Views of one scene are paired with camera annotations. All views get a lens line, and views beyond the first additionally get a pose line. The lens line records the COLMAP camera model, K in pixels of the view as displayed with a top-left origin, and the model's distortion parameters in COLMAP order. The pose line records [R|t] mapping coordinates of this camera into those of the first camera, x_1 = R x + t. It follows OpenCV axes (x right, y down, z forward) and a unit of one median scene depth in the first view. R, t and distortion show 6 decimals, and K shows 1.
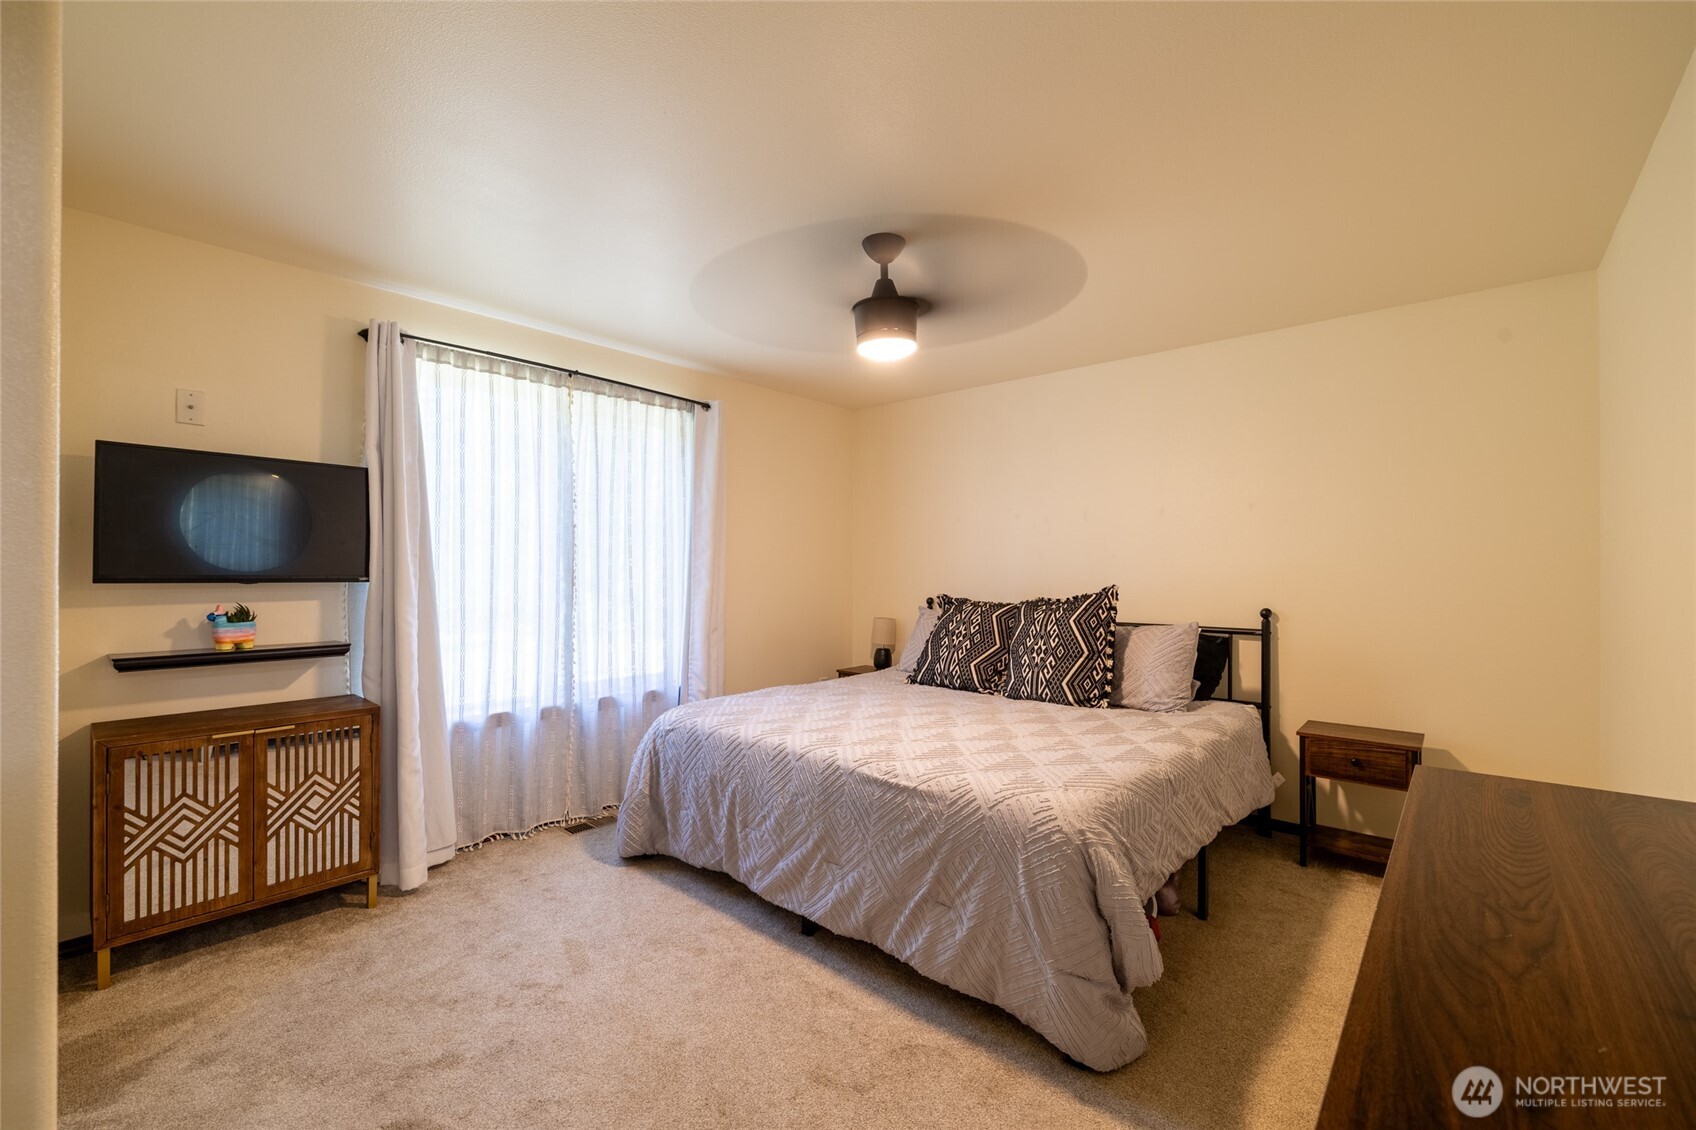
lens RADIAL K [[706.6, 0, 848.0], [0, 706.6, 565.0], [0, 0, 1]] dist [0.001218, 0.000060]
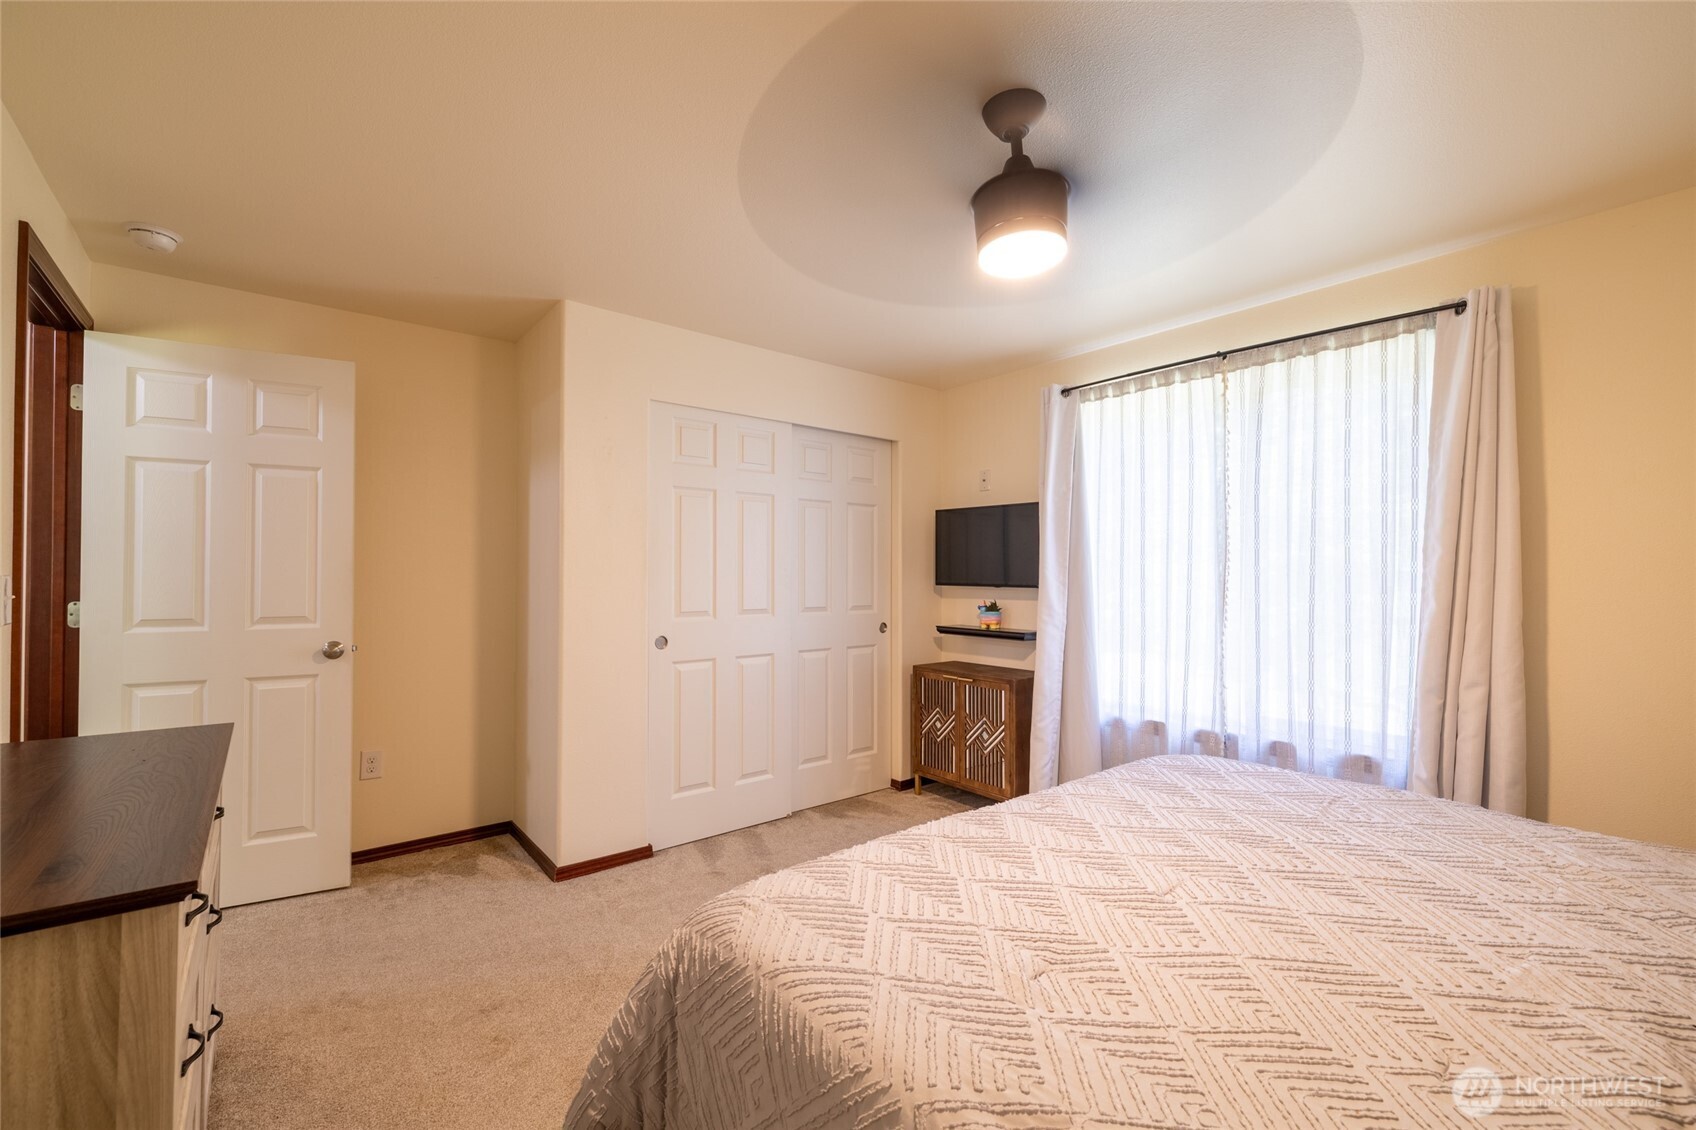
lens RADIAL K [[706.6, 0, 848.0], [0, 706.6, 565.0], [0, 0, 1]] dist [0.001218, 0.000060]
pose [[-0.164728, -0.007466, -0.986311, 0.589765], [0.007934, 0.999929, -0.008894, -0.009647], [0.986307, -0.009290, -0.164657, 0.746041]]
